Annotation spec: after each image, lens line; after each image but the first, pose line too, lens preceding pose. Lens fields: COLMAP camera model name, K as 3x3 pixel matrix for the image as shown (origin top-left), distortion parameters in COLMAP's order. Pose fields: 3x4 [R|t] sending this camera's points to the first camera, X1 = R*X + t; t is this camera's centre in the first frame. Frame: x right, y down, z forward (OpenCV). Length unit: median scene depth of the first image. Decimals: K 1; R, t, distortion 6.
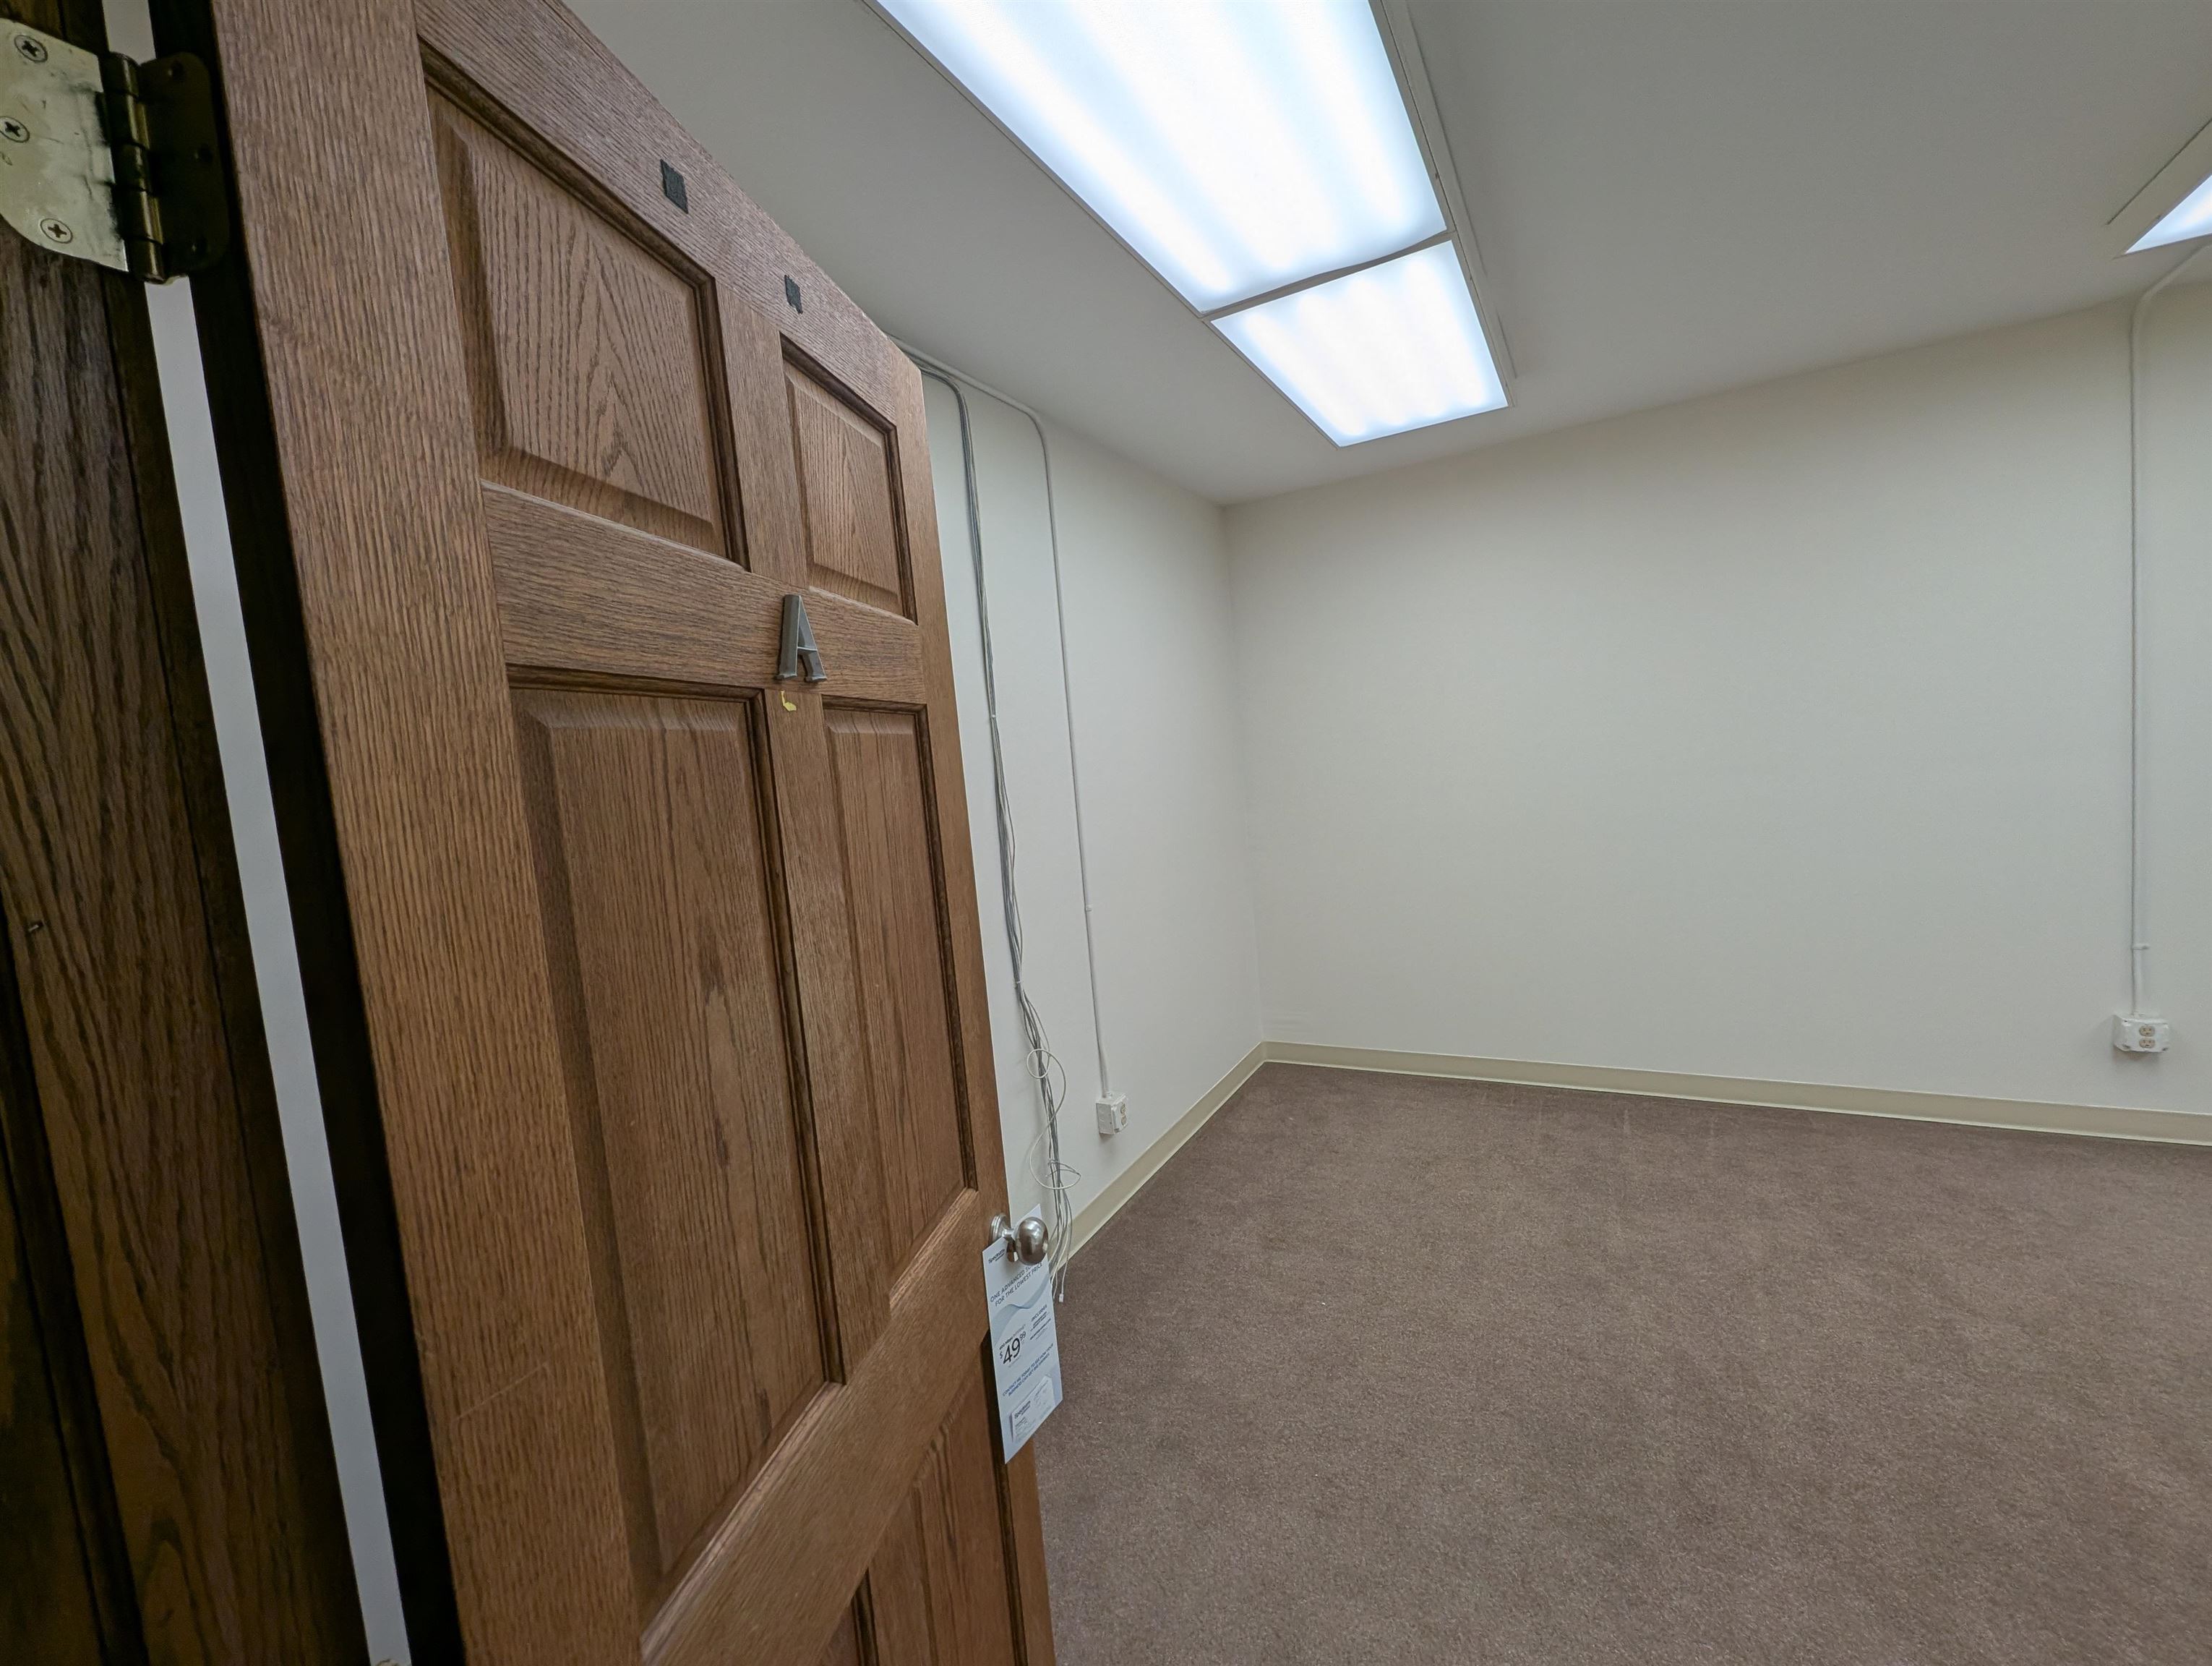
lens RADIAL K [[911.7, 0, 1108.9], [0, 911.7, 828.4], [0, 0, 1]] dist [0.008656, -0.004704]
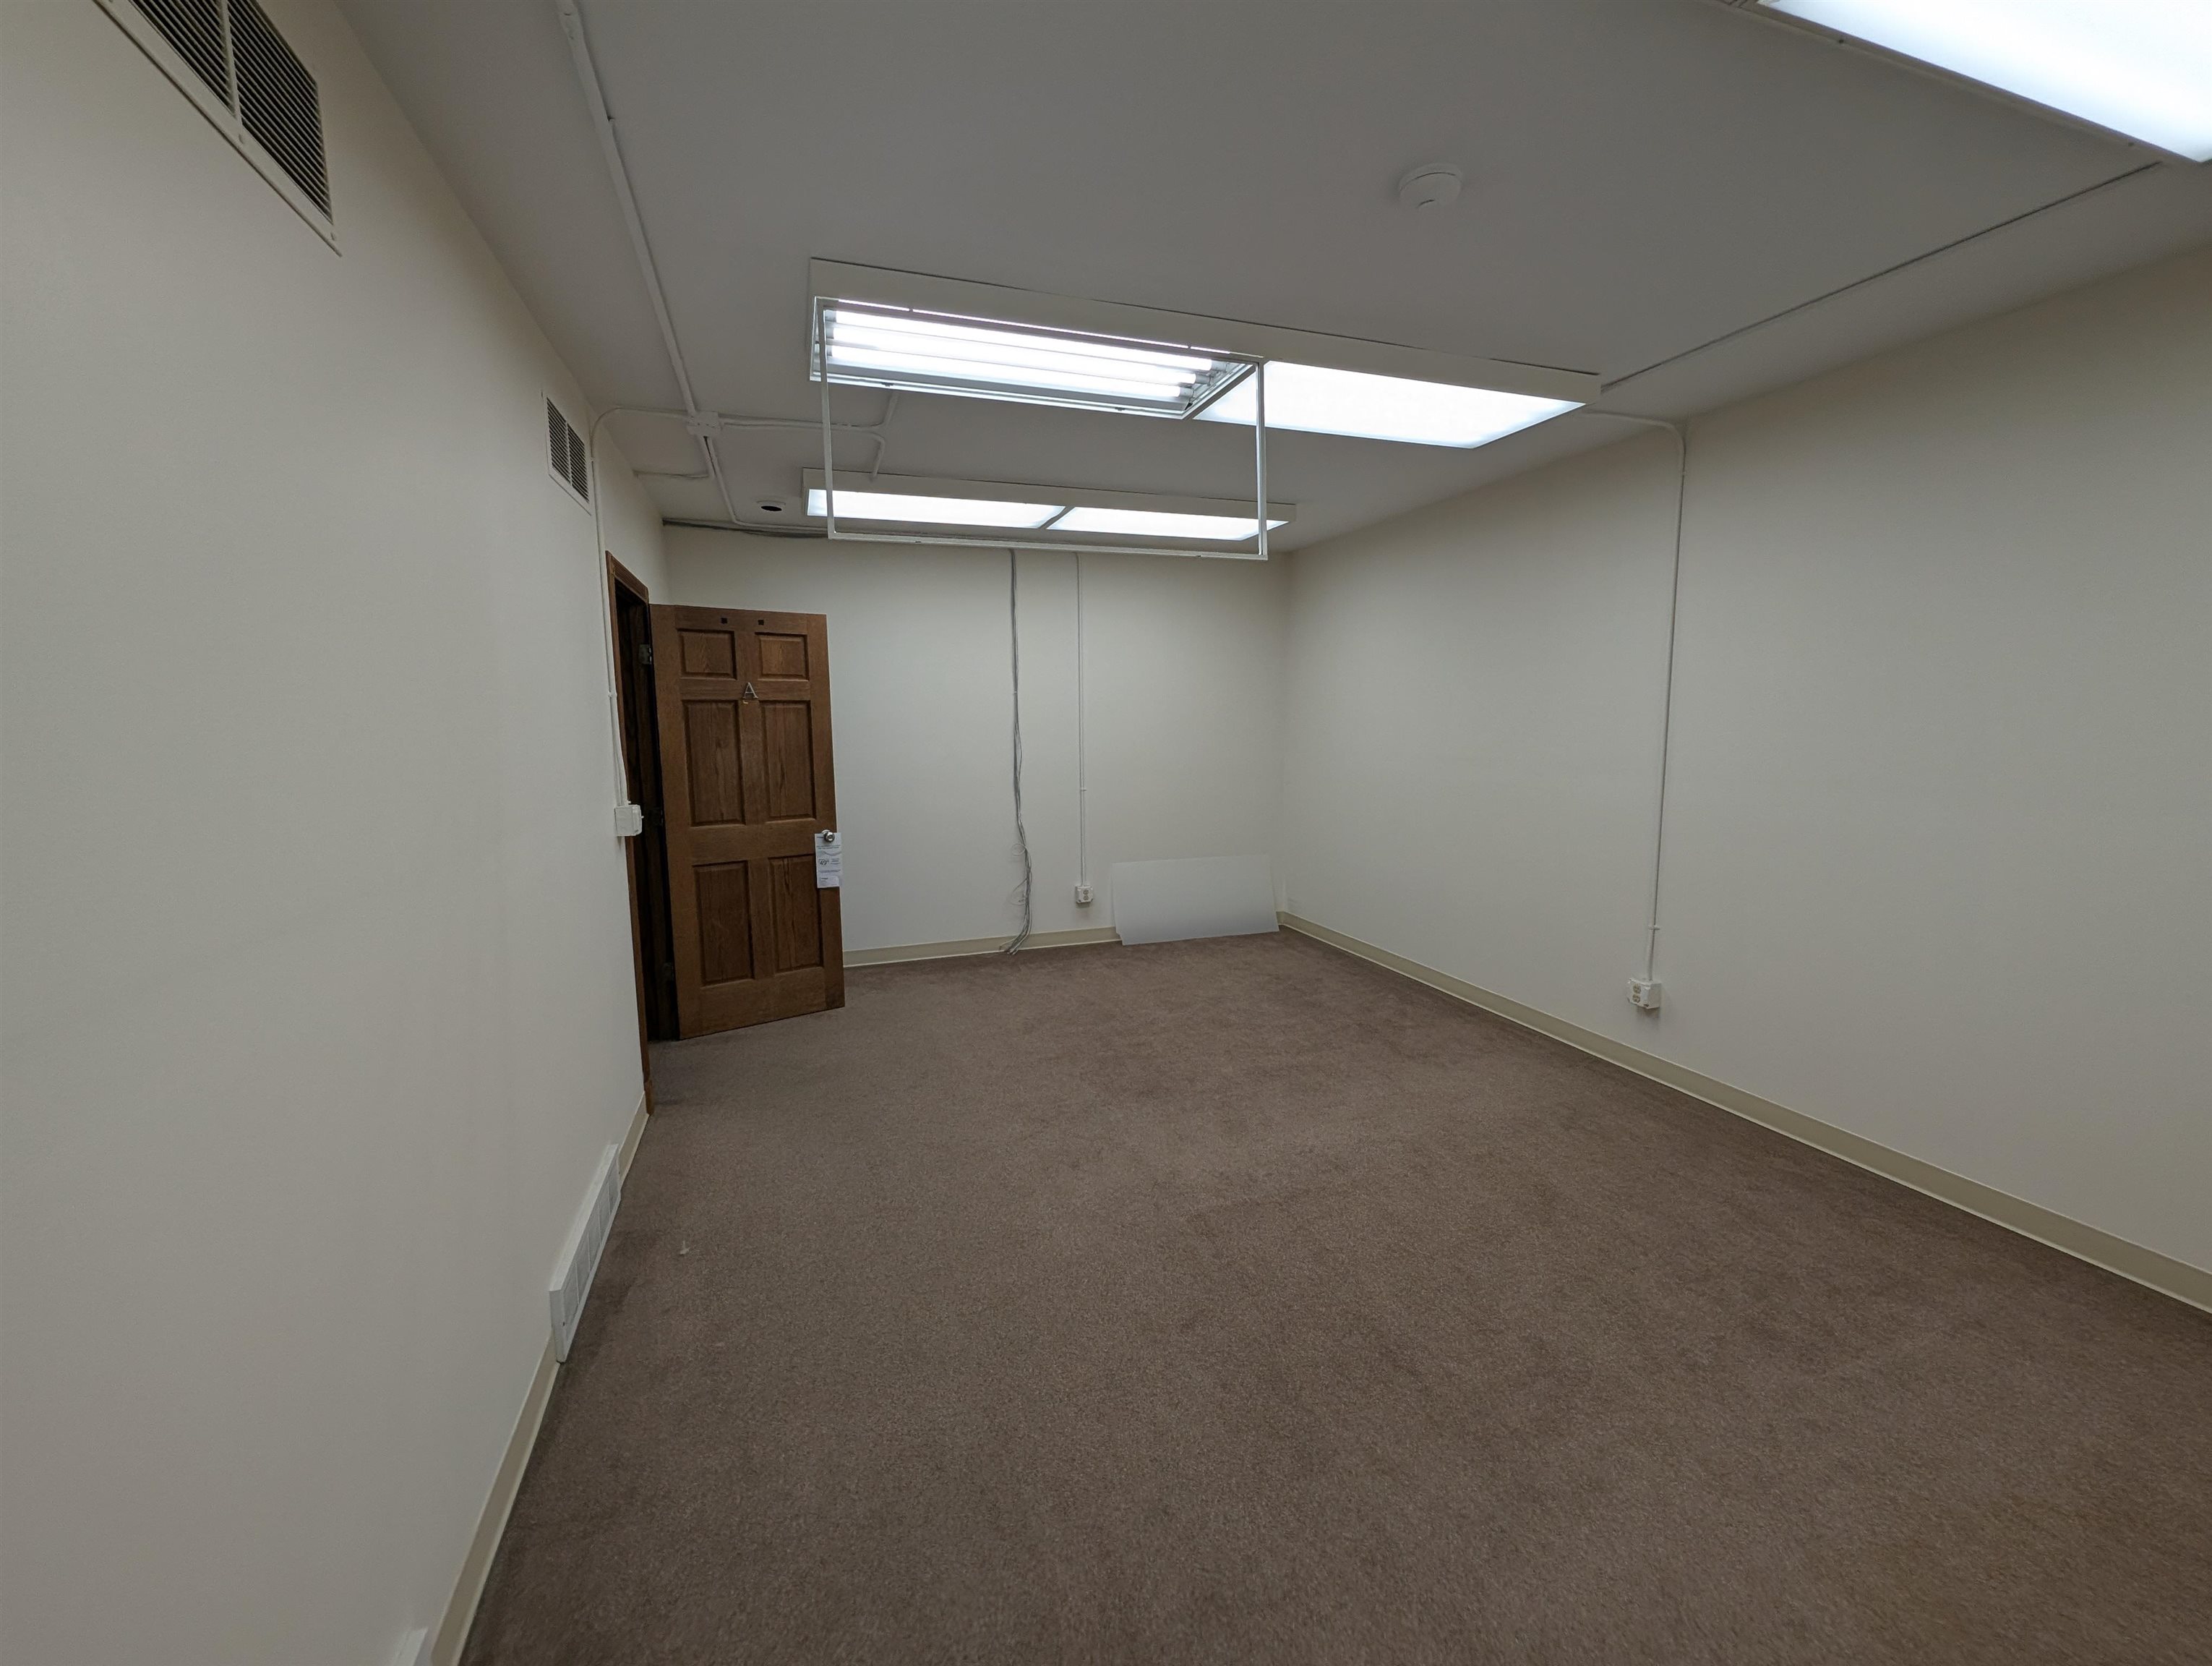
lens RADIAL K [[911.7, 0, 1108.9], [0, 911.7, 828.4], [0, 0, 1]] dist [0.008656, -0.004704]
pose [[0.743490, 0.164177, -0.648281, 2.088665], [-0.109324, 0.986194, 0.124374, -0.129901], [0.659750, -0.021598, 0.751174, -0.723085]]
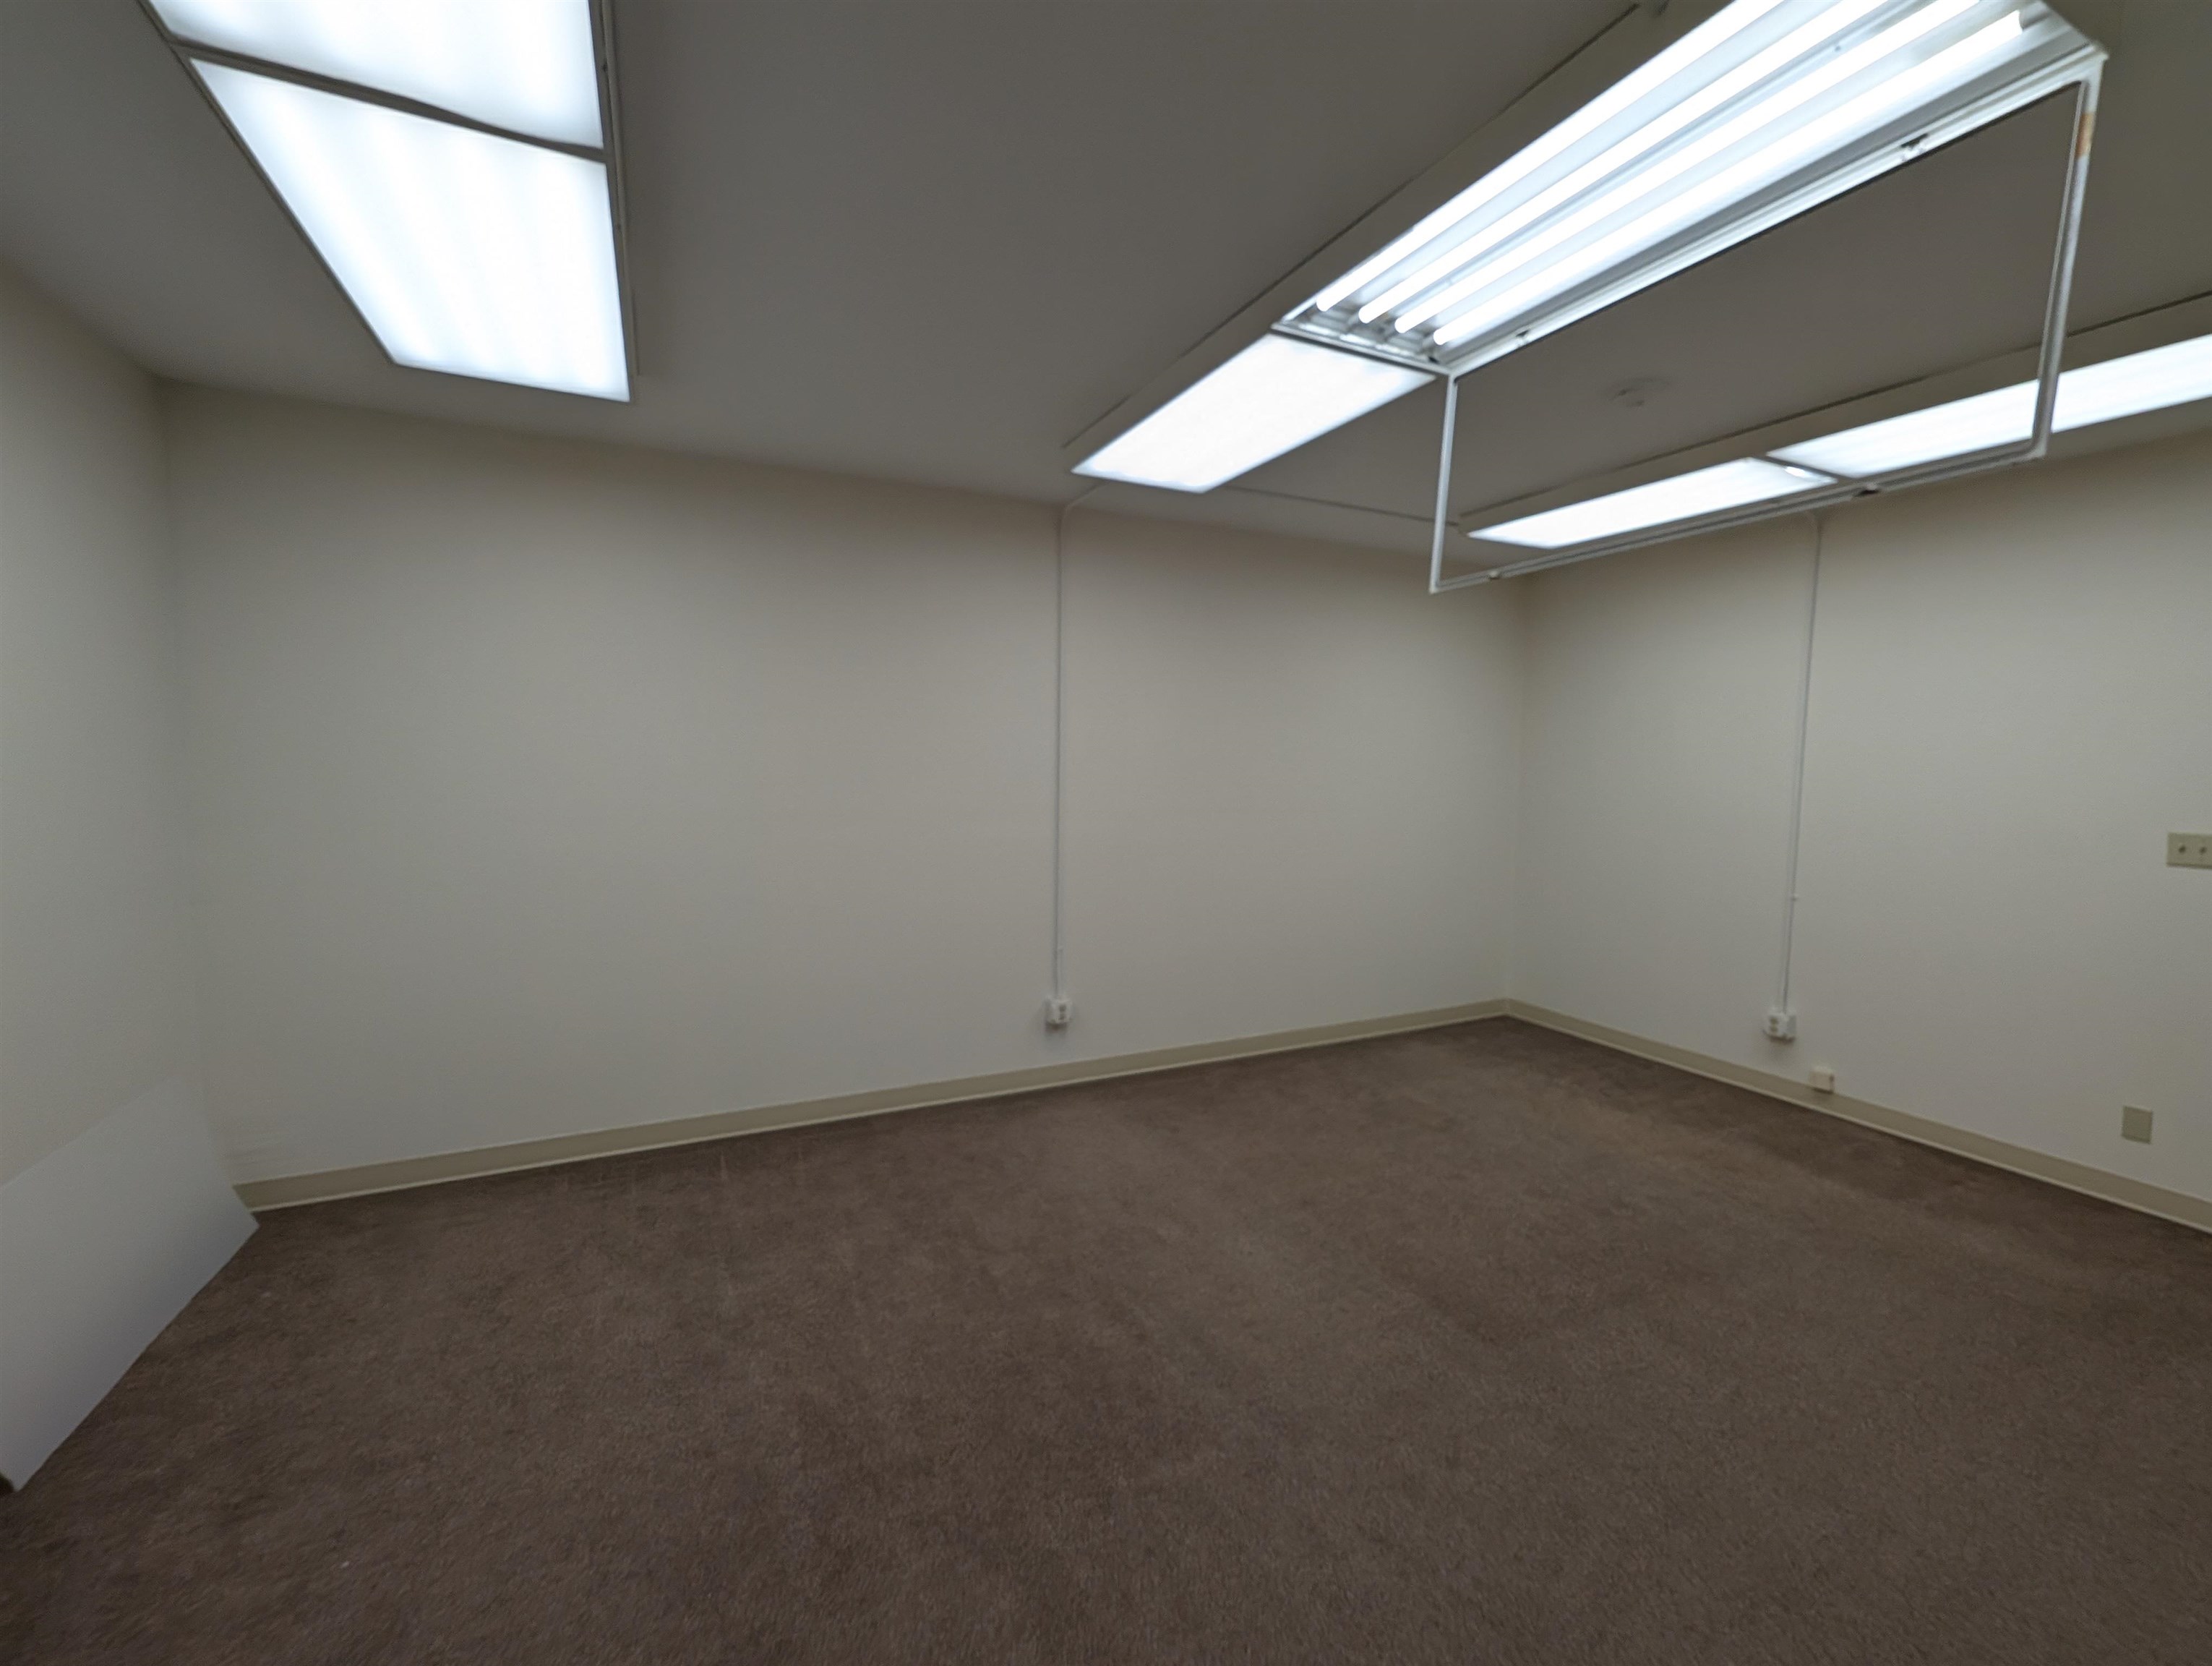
lens RADIAL K [[911.7, 0, 1108.9], [0, 911.7, 828.4], [0, 0, 1]] dist [0.008656, -0.004704]
pose [[0.572812, 0.034212, 0.818973, -0.023499], [0.000105, 0.999126, -0.041811, -0.004769], [-0.819687, 0.024036, 0.572307, 0.160282]]
